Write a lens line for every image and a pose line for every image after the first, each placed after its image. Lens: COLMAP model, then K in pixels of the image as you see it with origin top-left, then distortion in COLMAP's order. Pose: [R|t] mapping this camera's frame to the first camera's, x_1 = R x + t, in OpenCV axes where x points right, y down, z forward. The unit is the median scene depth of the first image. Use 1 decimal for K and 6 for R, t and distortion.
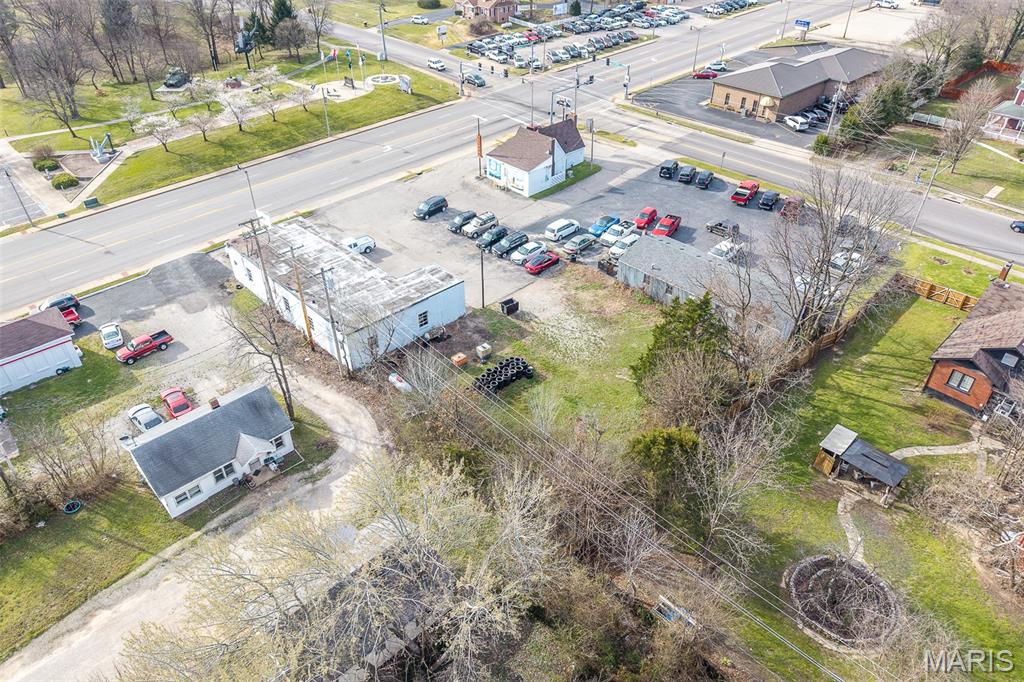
lens RADIAL K [[688.3, 0, 515.3], [0, 688.3, 343.9], [0, 0, 1]] dist [0.028674, -0.030727]
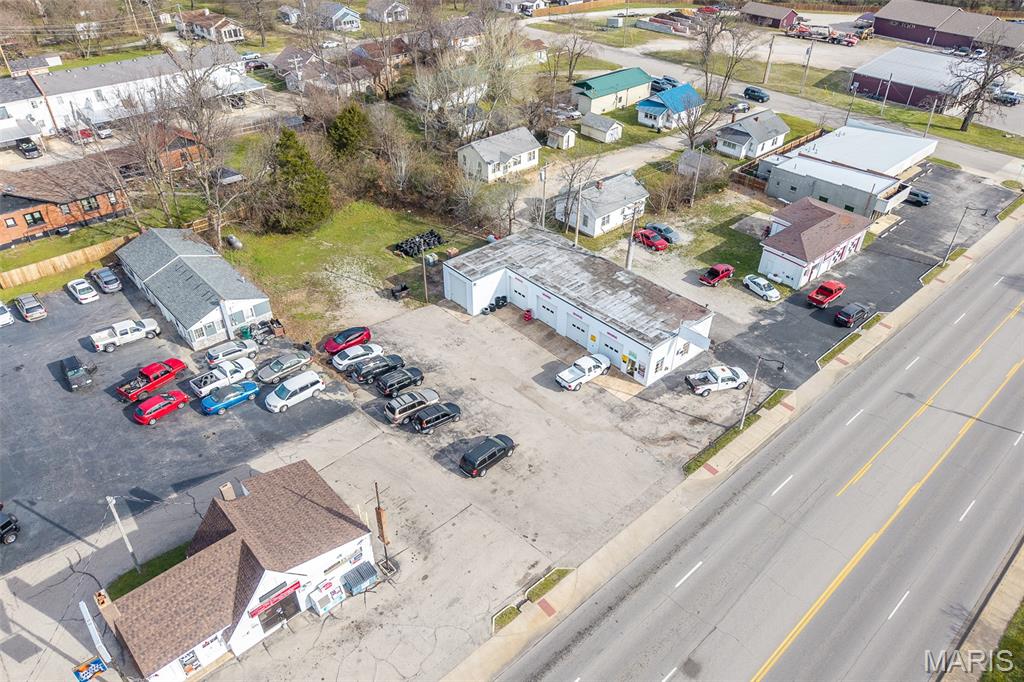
lens RADIAL K [[688.3, 0, 515.3], [0, 688.3, 343.9], [0, 0, 1]] dist [0.028674, -0.030727]
pose [[-0.999780, -0.020020, 0.006298, -0.141347], [0.000120, 0.294626, 0.955613, -0.760281], [-0.020987, 0.955403, -0.294559, 1.028980]]
